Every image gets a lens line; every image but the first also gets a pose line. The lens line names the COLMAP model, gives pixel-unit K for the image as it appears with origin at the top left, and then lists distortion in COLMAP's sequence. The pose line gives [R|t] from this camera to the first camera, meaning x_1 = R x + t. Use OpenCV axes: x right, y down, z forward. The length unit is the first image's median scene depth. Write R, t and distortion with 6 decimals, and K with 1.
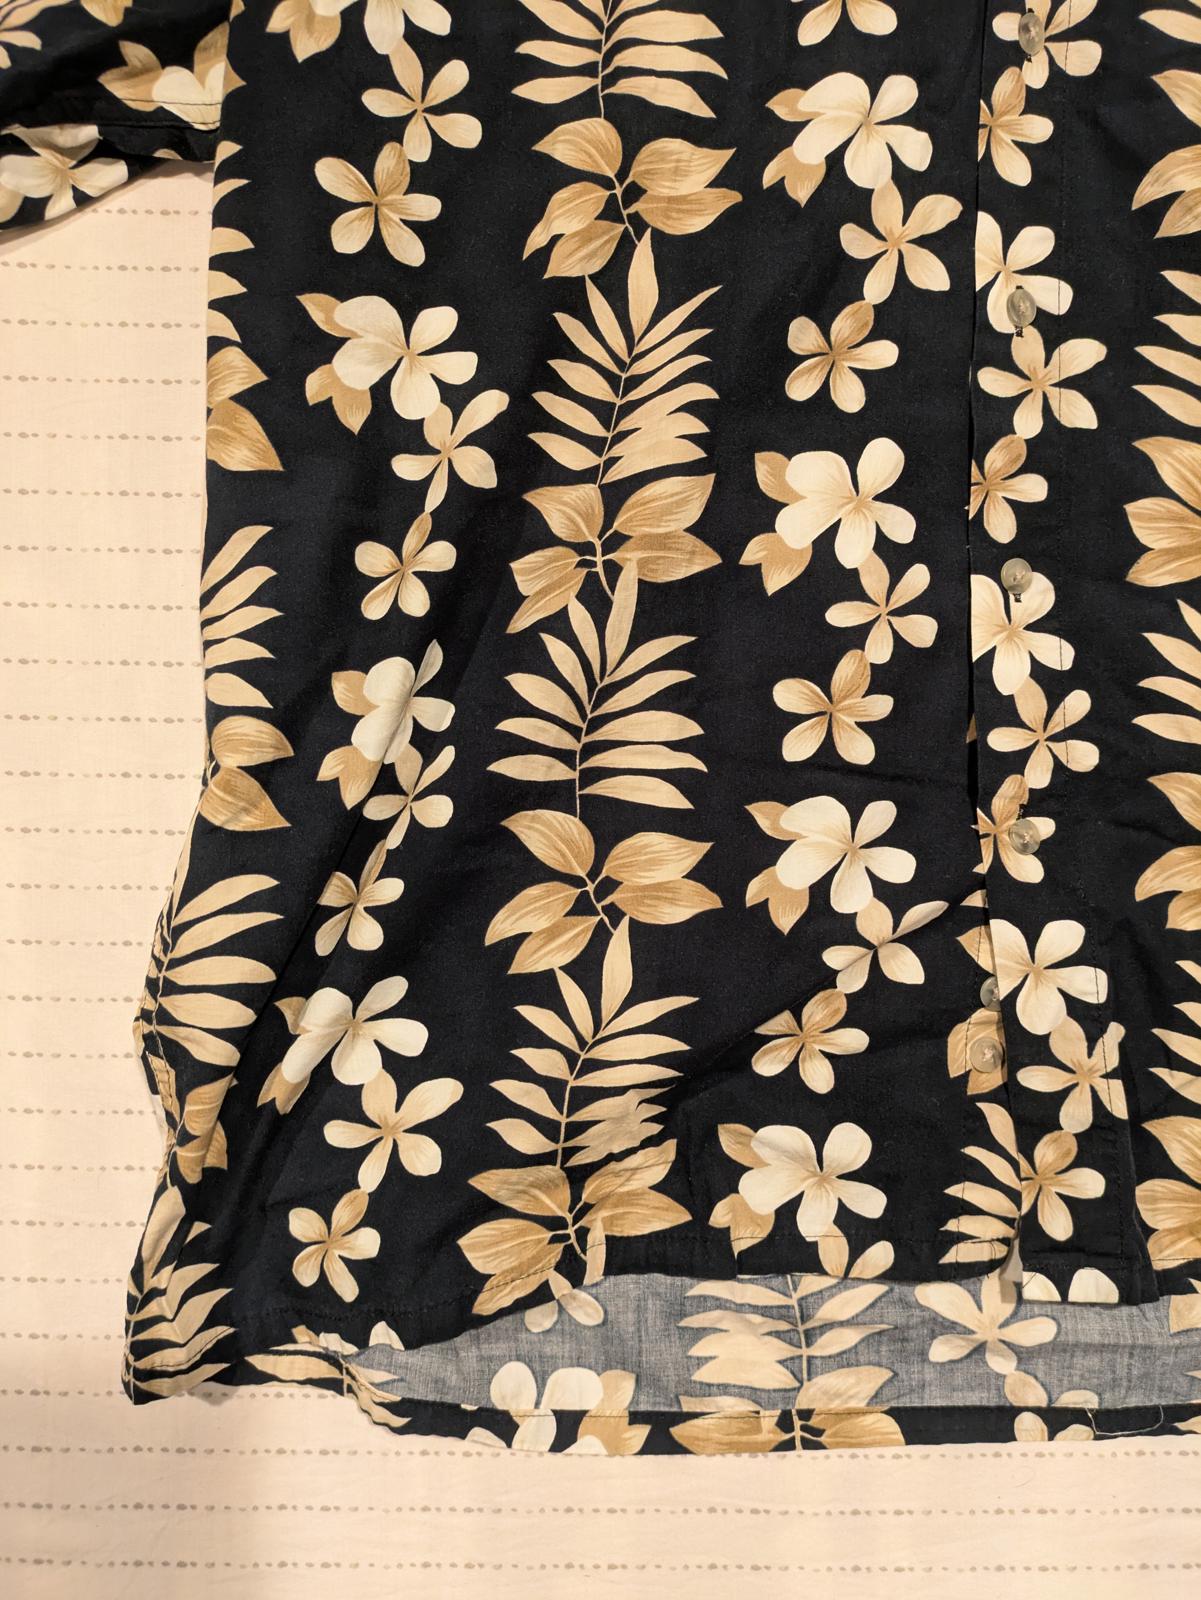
lens RADIAL K [[1144.1, 0, 600.5], [0, 1144.1, 800.0], [0, 0, 1]] dist [0.000639, -0.022550]
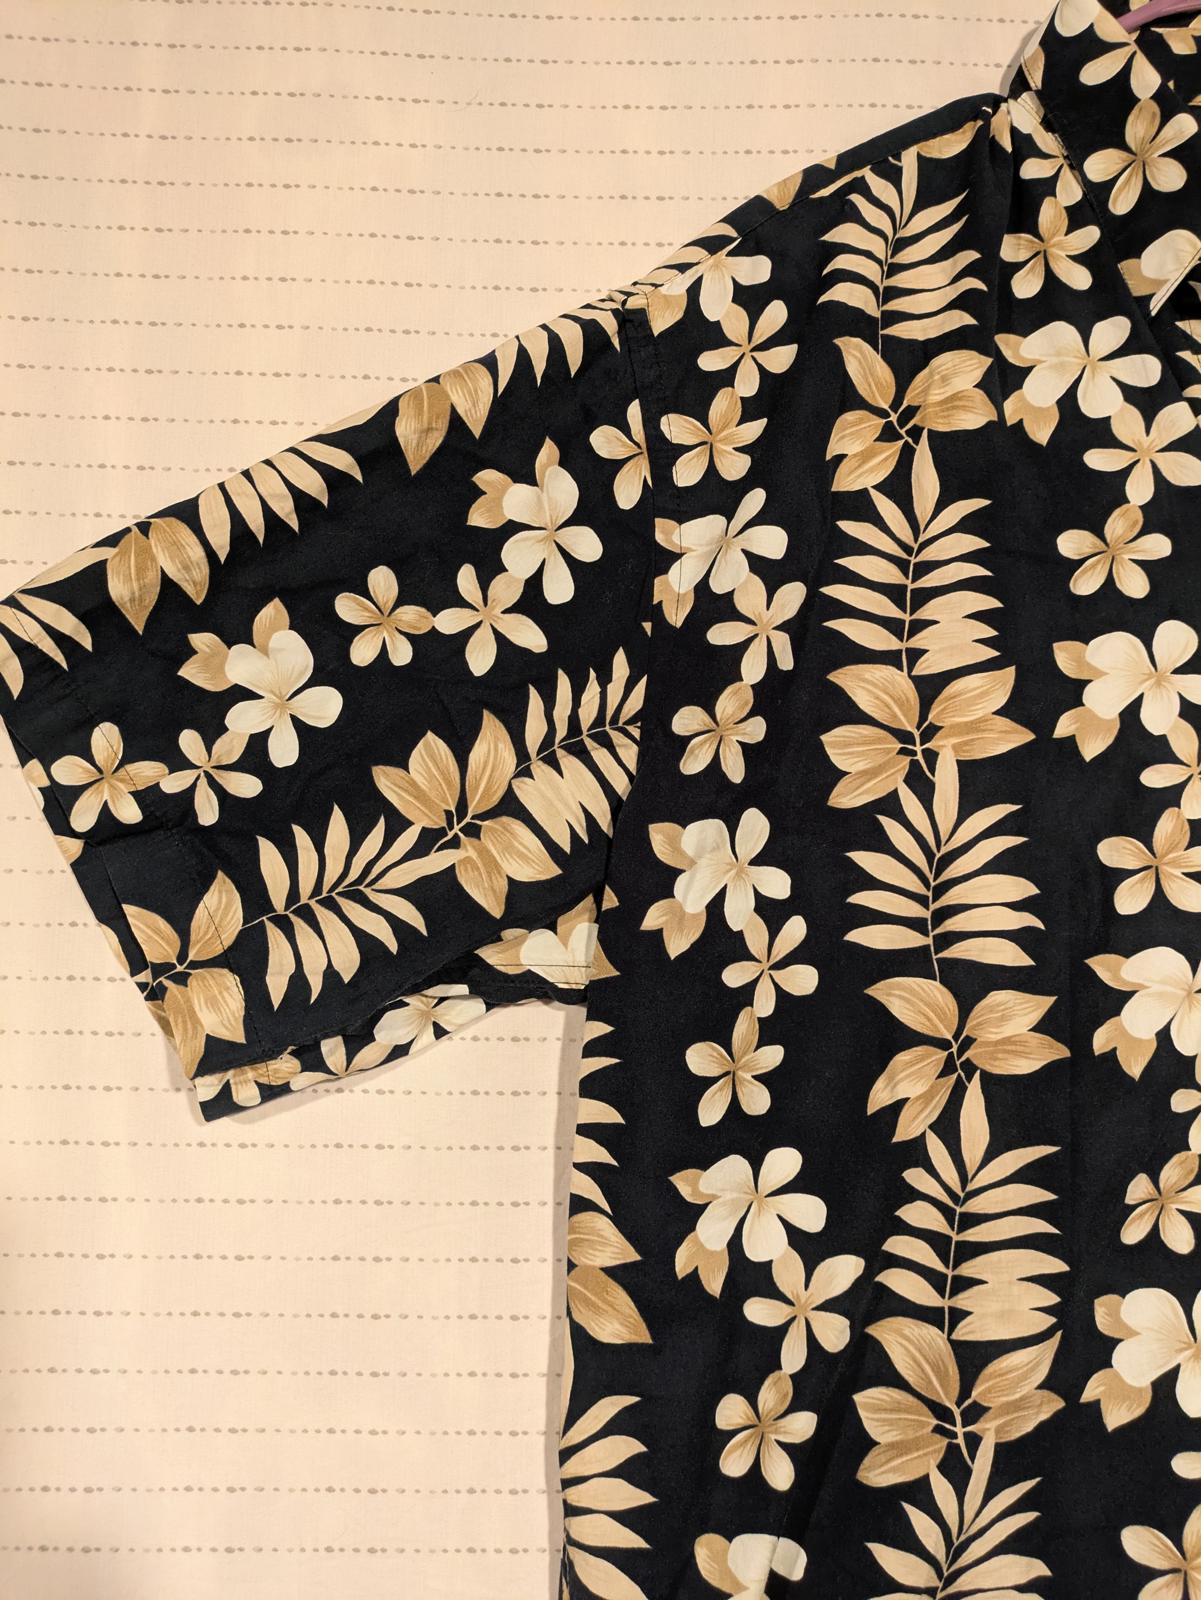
lens RADIAL K [[1144.1, 0, 600.5], [0, 1144.1, 800.0], [0, 0, 1]] dist [0.000639, -0.022550]
pose [[0.999983, -0.001900, -0.005557, -0.296997], [0.001047, 0.988741, -0.149630, -0.578595], [0.005779, 0.149622, 0.988726, -0.091401]]
